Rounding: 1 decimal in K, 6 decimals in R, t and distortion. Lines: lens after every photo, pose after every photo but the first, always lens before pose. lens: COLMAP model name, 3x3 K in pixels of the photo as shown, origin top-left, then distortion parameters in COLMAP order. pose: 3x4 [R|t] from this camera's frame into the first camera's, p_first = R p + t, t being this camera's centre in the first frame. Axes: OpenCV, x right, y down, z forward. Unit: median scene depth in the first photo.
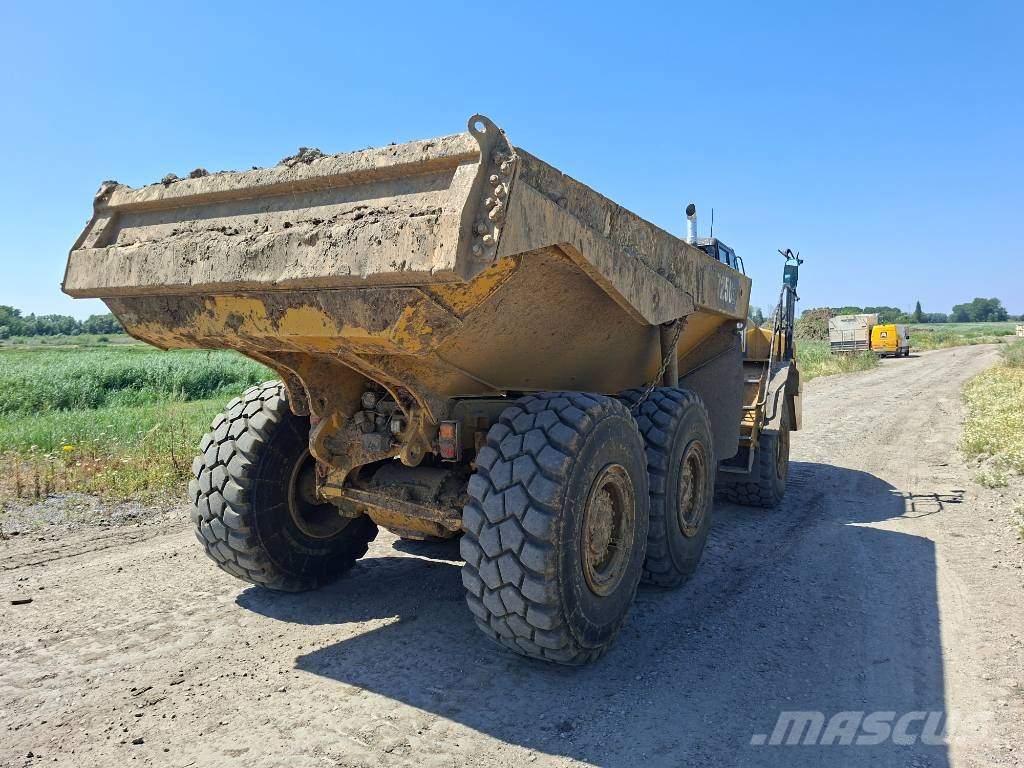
lens RADIAL K [[701.8, 0, 512.0], [0, 701.8, 384.0], [0, 0, 1]] dist [0.123323, -0.161416]
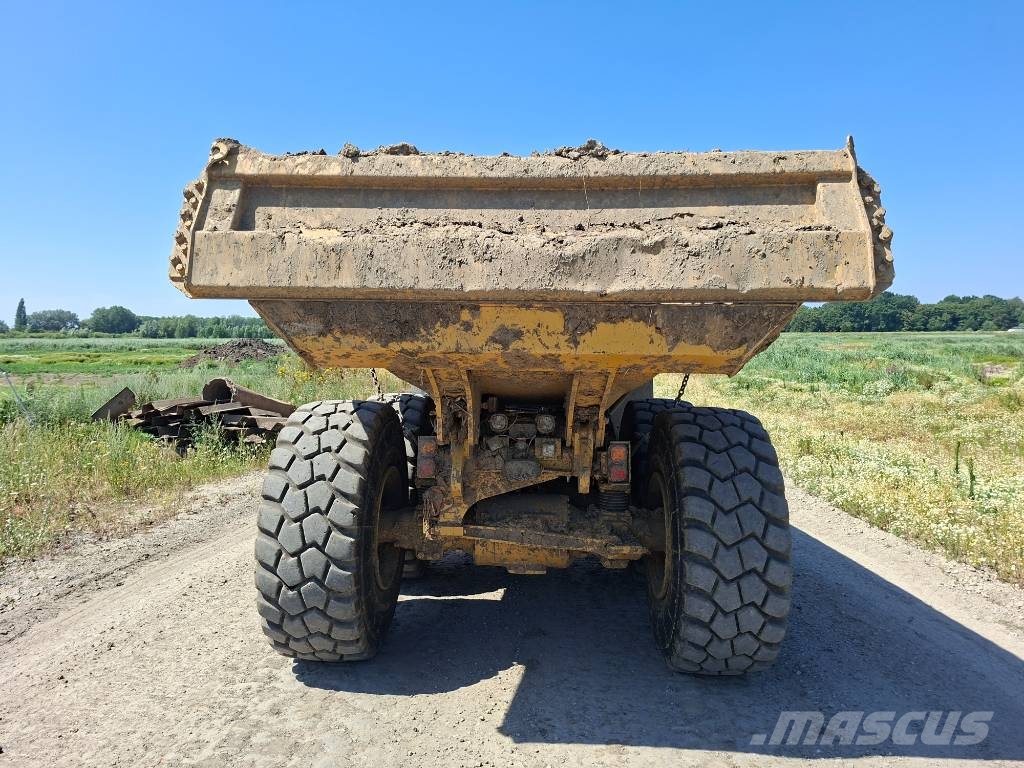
lens RADIAL K [[701.8, 0, 512.0], [0, 701.8, 384.0], [0, 0, 1]] dist [0.123323, -0.161416]
pose [[0.886985, -0.017496, 0.461467, -0.762970], [0.022853, 0.999721, -0.006022, -0.026637], [-0.461232, 0.015887, 0.887137, 0.264619]]
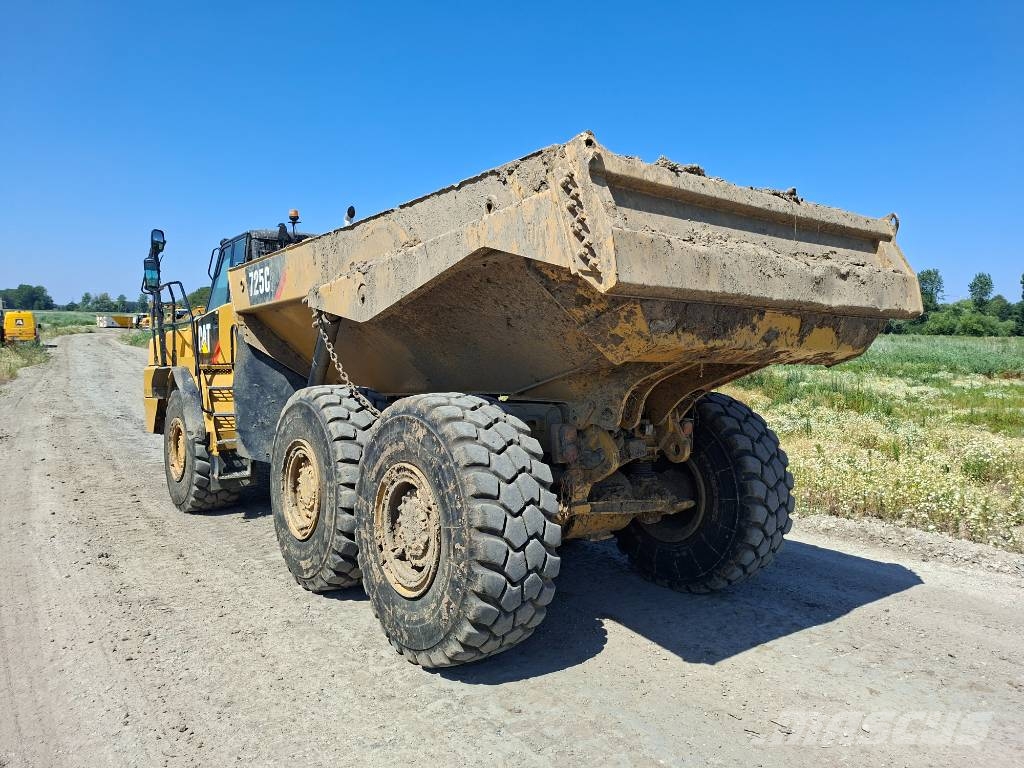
lens RADIAL K [[701.8, 0, 512.0], [0, 701.8, 384.0], [0, 0, 1]] dist [0.123323, -0.161416]
pose [[0.385473, -0.045976, 0.921573, -1.499977], [0.030212, 0.998851, 0.037195, -0.068205], [-0.922225, 0.013505, 0.386419, 0.944814]]
